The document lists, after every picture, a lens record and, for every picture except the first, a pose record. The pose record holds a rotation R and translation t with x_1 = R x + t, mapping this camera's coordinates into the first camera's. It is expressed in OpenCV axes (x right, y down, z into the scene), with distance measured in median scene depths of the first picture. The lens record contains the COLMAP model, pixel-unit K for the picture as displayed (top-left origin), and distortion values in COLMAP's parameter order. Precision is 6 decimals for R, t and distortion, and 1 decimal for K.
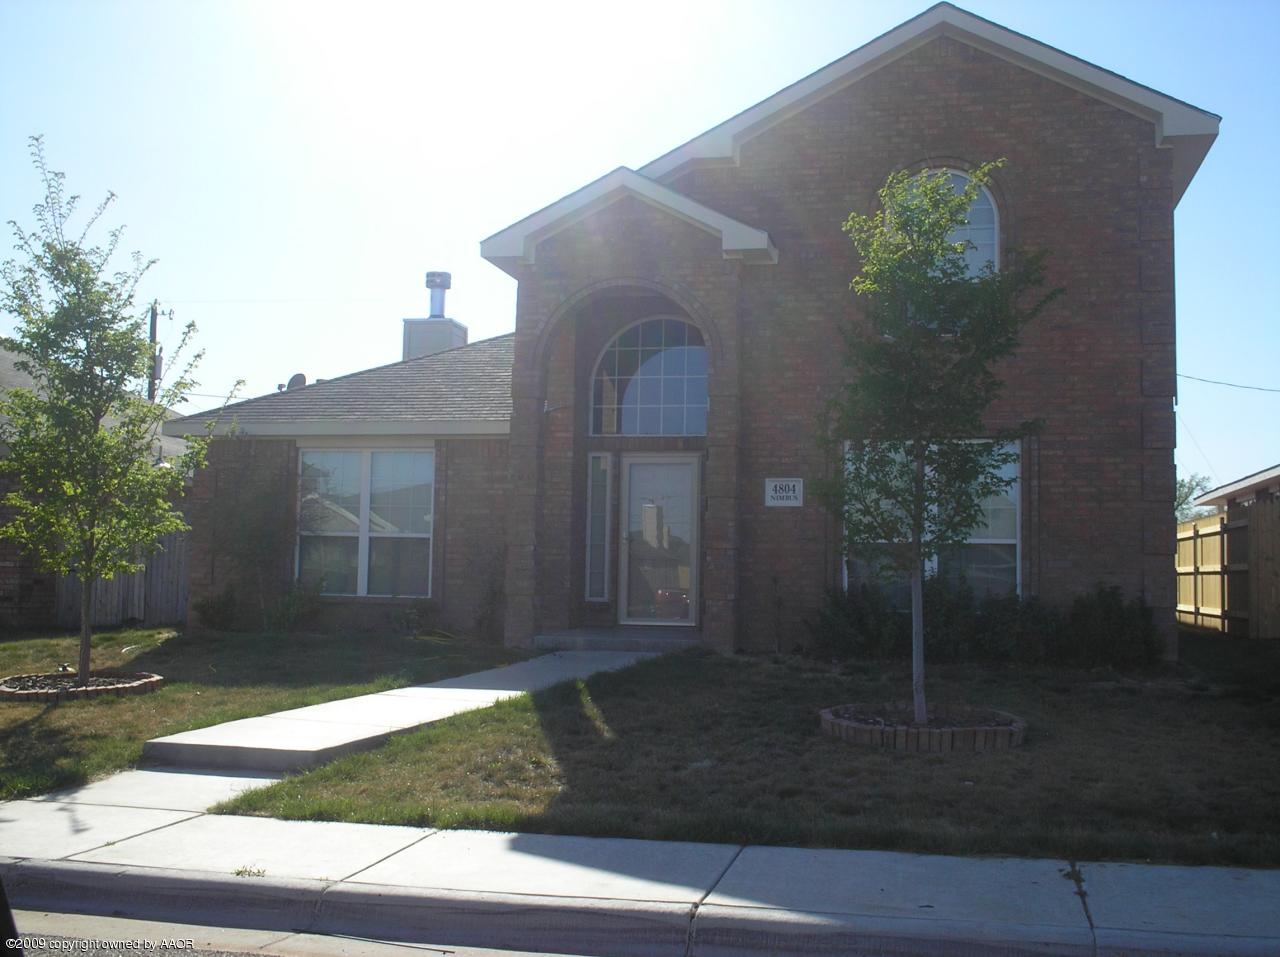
lens RADIAL K [[1383.7, 0, 621.3], [0, 1383.7, 476.4], [0, 0, 1]] dist [-0.055664, 0.041930]
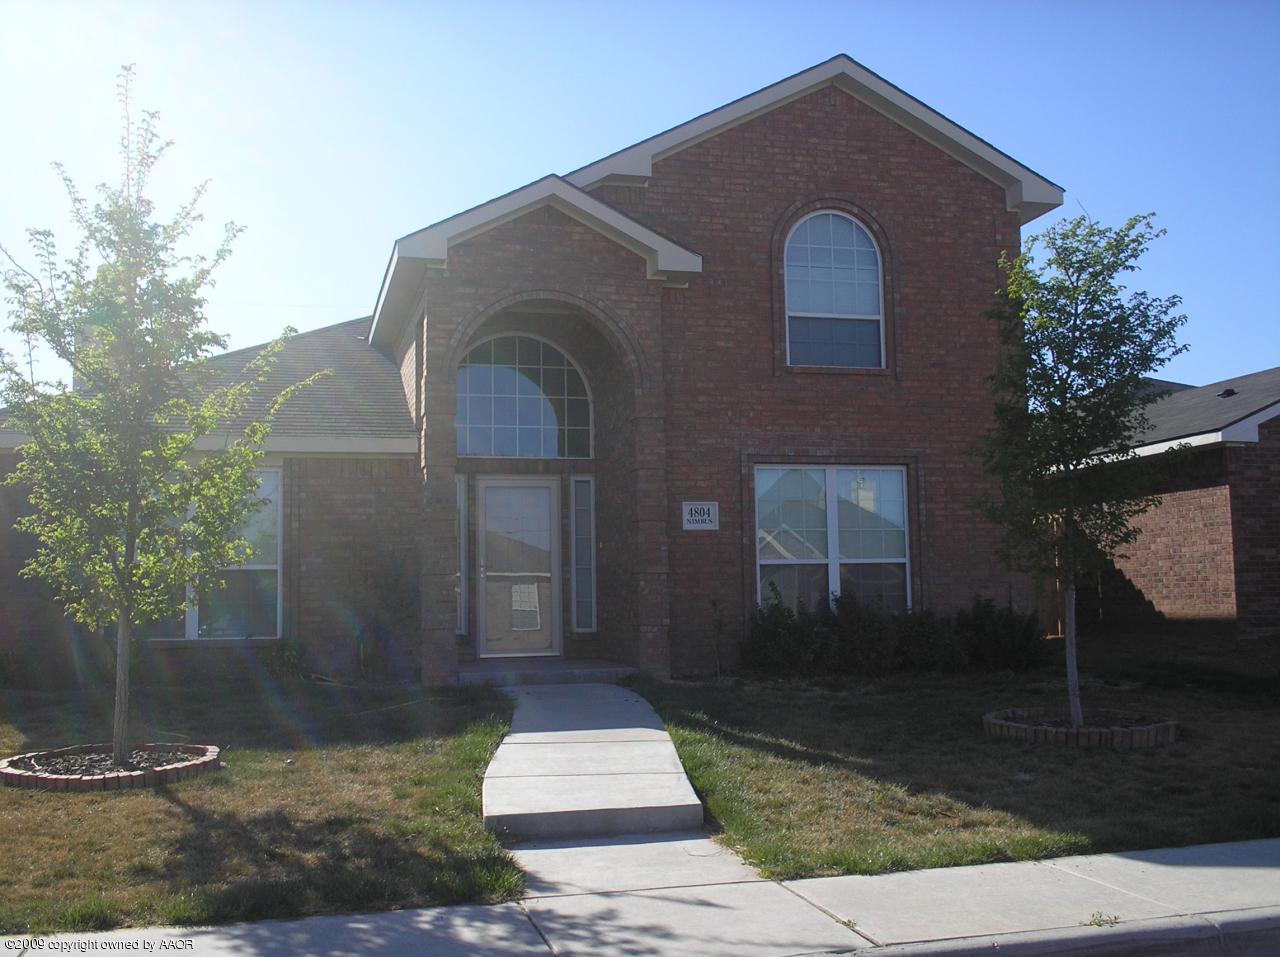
lens RADIAL K [[1383.7, 0, 621.3], [0, 1383.7, 476.4], [0, 0, 1]] dist [-0.055664, 0.041930]
pose [[0.883365, 0.009571, 0.468588, -0.405893], [-0.000743, 0.999819, -0.019020, 0.002022], [-0.468685, 0.016453, 0.883212, 0.140966]]
